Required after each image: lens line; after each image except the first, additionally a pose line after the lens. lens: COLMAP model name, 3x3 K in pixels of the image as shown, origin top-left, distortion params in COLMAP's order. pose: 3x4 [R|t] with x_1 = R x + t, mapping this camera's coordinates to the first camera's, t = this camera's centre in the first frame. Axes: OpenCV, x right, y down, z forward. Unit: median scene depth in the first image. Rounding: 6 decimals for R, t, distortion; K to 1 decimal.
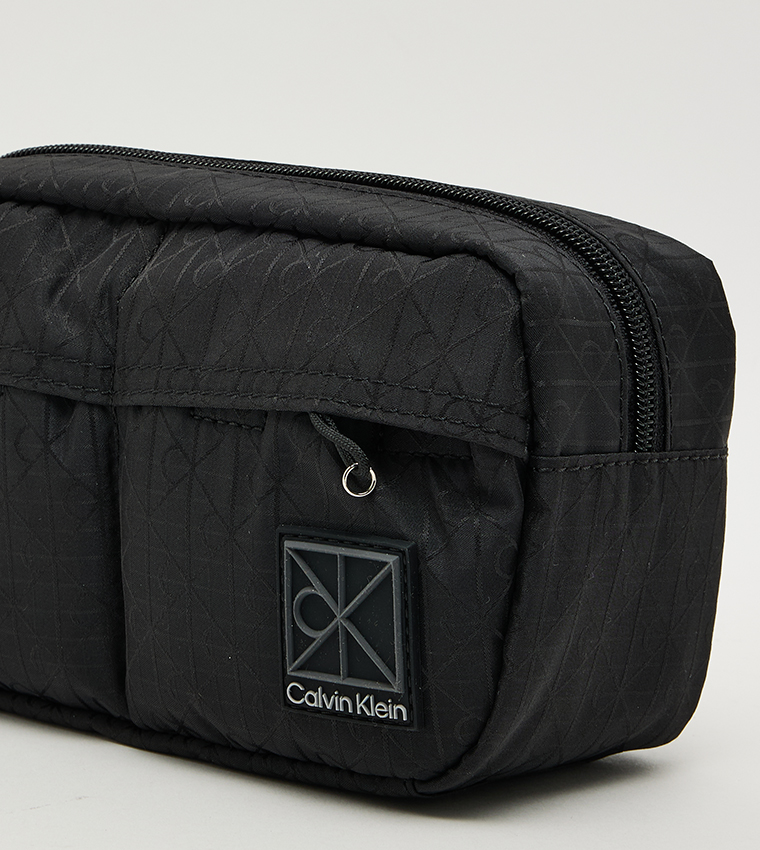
lens RADIAL K [[3208.4, 0, 380.0], [0, 3208.4, 425.0], [0, 0, 1]] dist [0.151864, 2.265639]
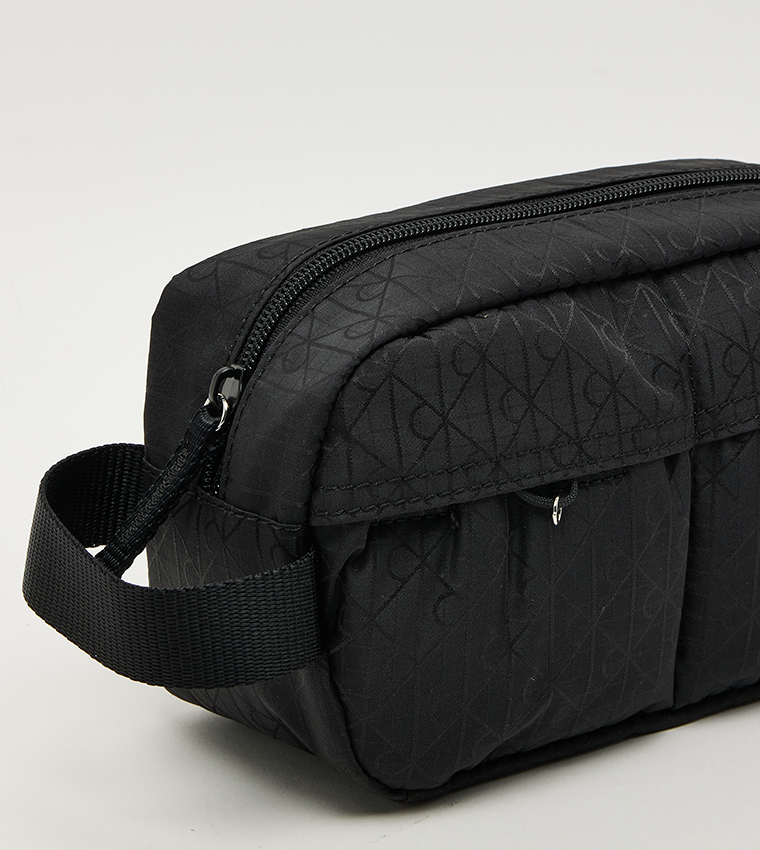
lens RADIAL K [[3208.4, 0, 380.0], [0, 3208.4, 425.0], [0, 0, 1]] dist [0.151864, 2.265639]
pose [[0.243449, -0.339646, 0.908500, -1.167916], [0.135192, 0.939421, 0.314979, -0.394198], [-0.960445, 0.046141, 0.274619, 0.846730]]
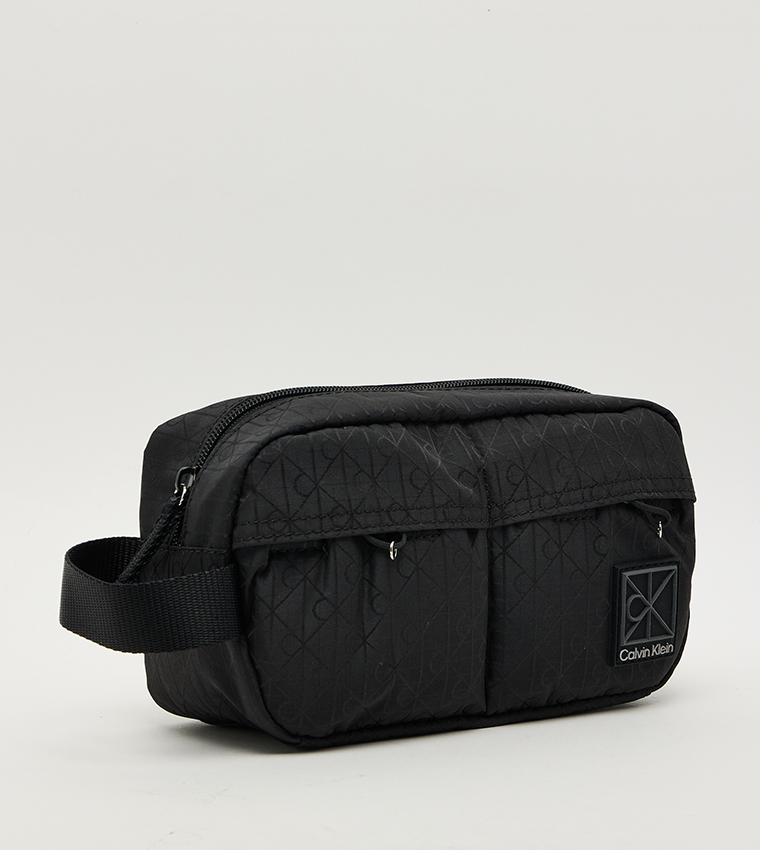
lens RADIAL K [[3208.4, 0, 380.0], [0, 3208.4, 425.0], [0, 0, 1]] dist [0.151864, 2.265639]
pose [[0.294050, -0.120205, 0.948201, -1.816899], [0.159043, 0.984383, 0.075471, -0.210068], [-0.942465, 0.128613, 0.308575, 0.548672]]
